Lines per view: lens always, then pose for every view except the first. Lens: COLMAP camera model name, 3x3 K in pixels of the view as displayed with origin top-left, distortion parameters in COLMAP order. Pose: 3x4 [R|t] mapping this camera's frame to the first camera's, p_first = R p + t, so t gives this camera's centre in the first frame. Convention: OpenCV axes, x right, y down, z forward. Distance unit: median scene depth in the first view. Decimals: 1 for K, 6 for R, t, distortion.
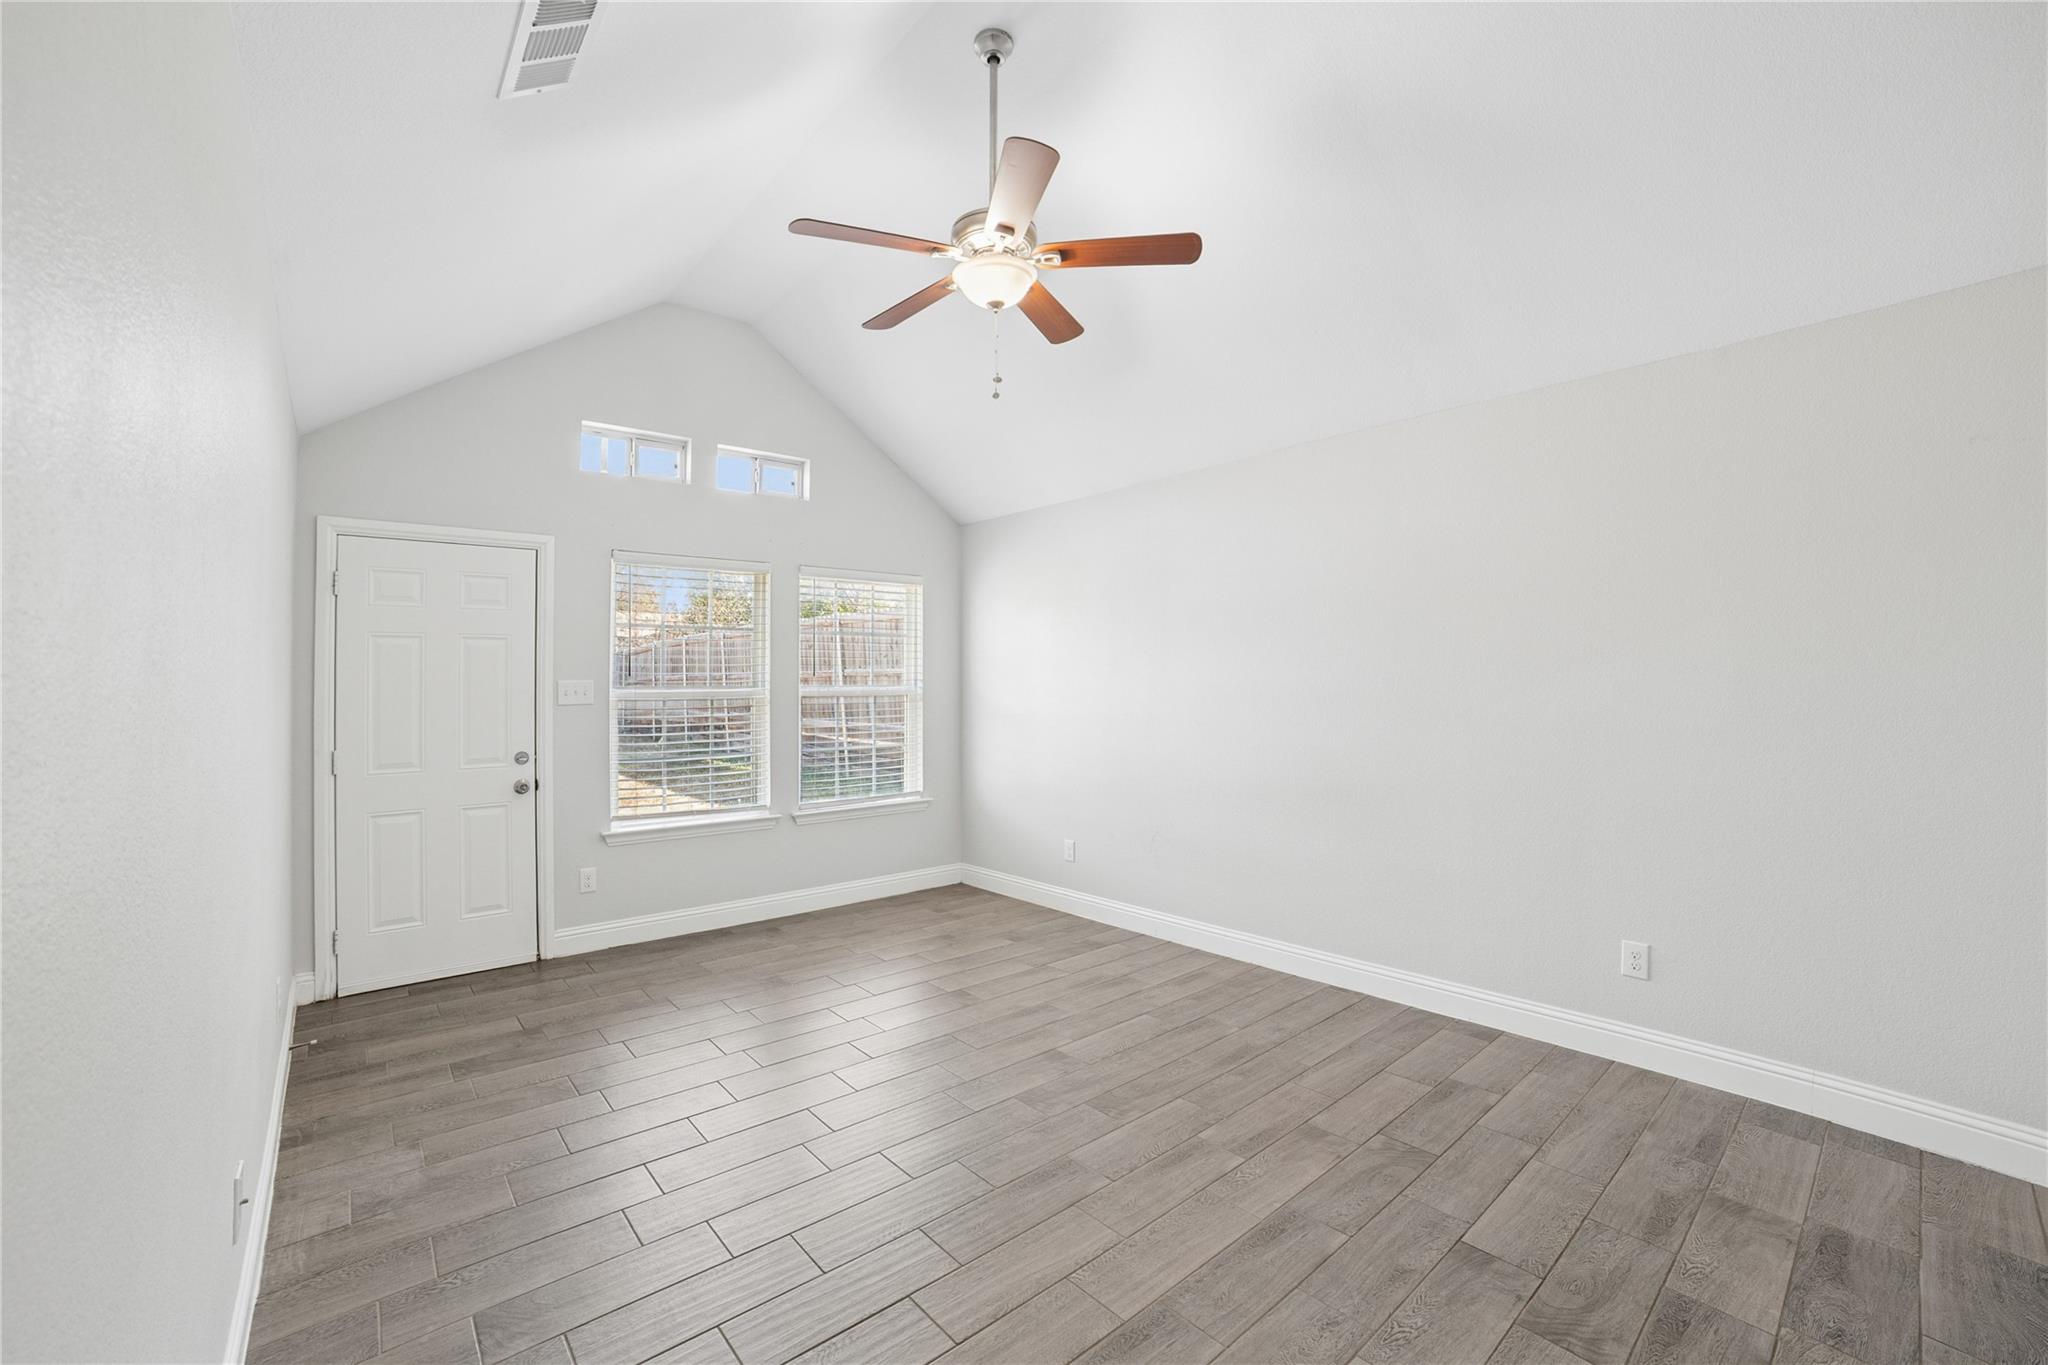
lens RADIAL K [[803.1, 0, 1003.3], [0, 803.1, 683.4], [0, 0, 1]] dist [-0.002686, 0.000606]
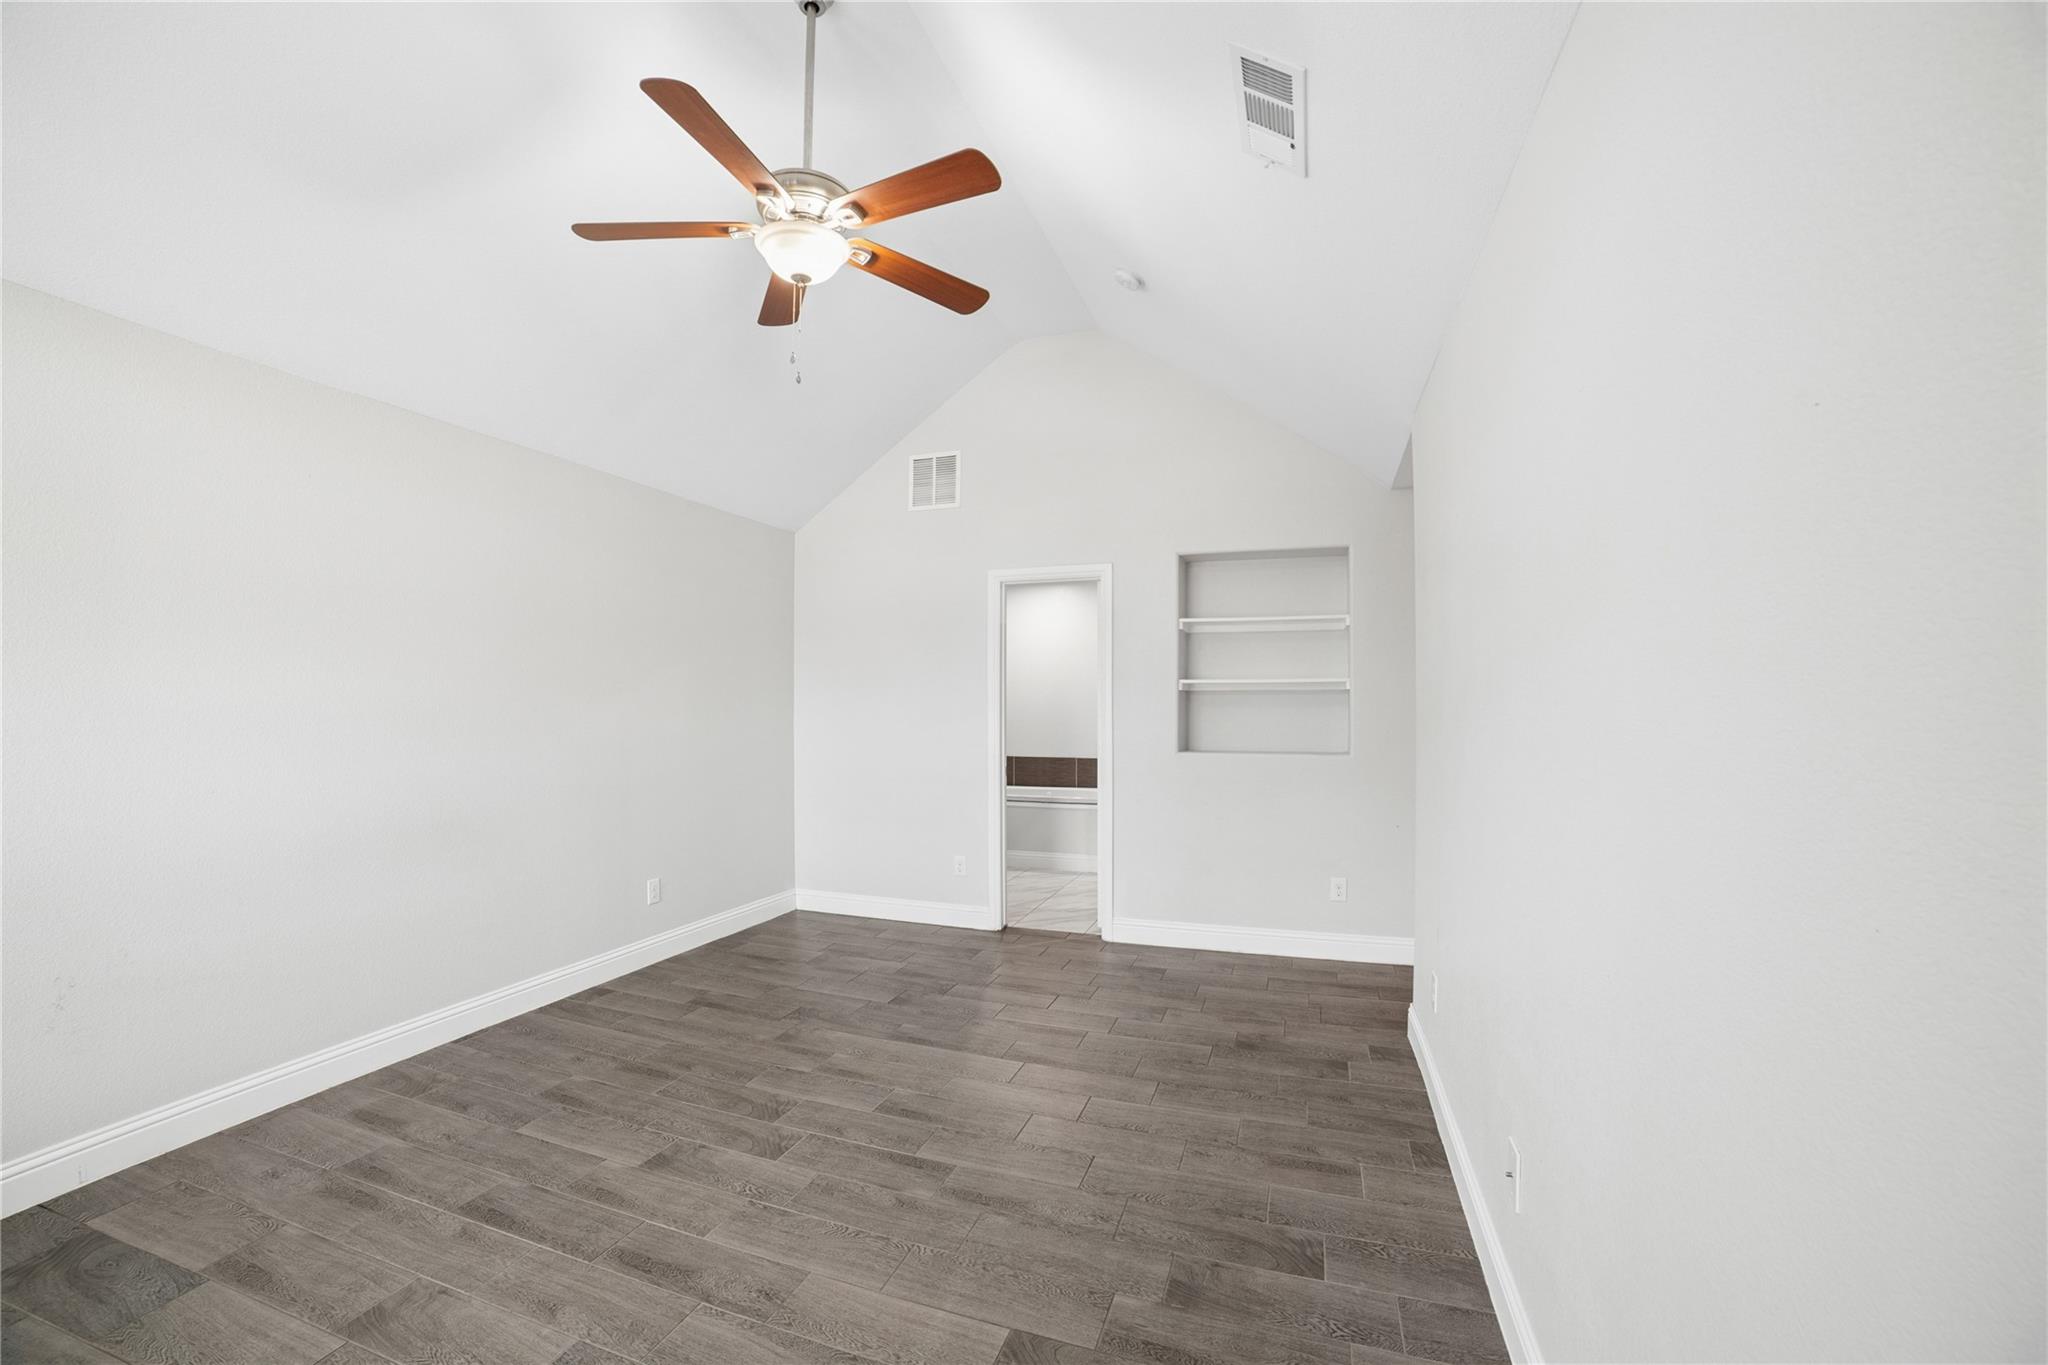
lens RADIAL K [[803.1, 0, 1018.2], [0, 803.1, 686.8], [0, 0, 1]] dist [-0.002686, 0.000606]
pose [[-0.479027, 0.036617, 0.877036, -0.797100], [-0.014397, 0.998667, -0.049559, 0.026022], [-0.877682, -0.036367, -0.477861, 1.049072]]
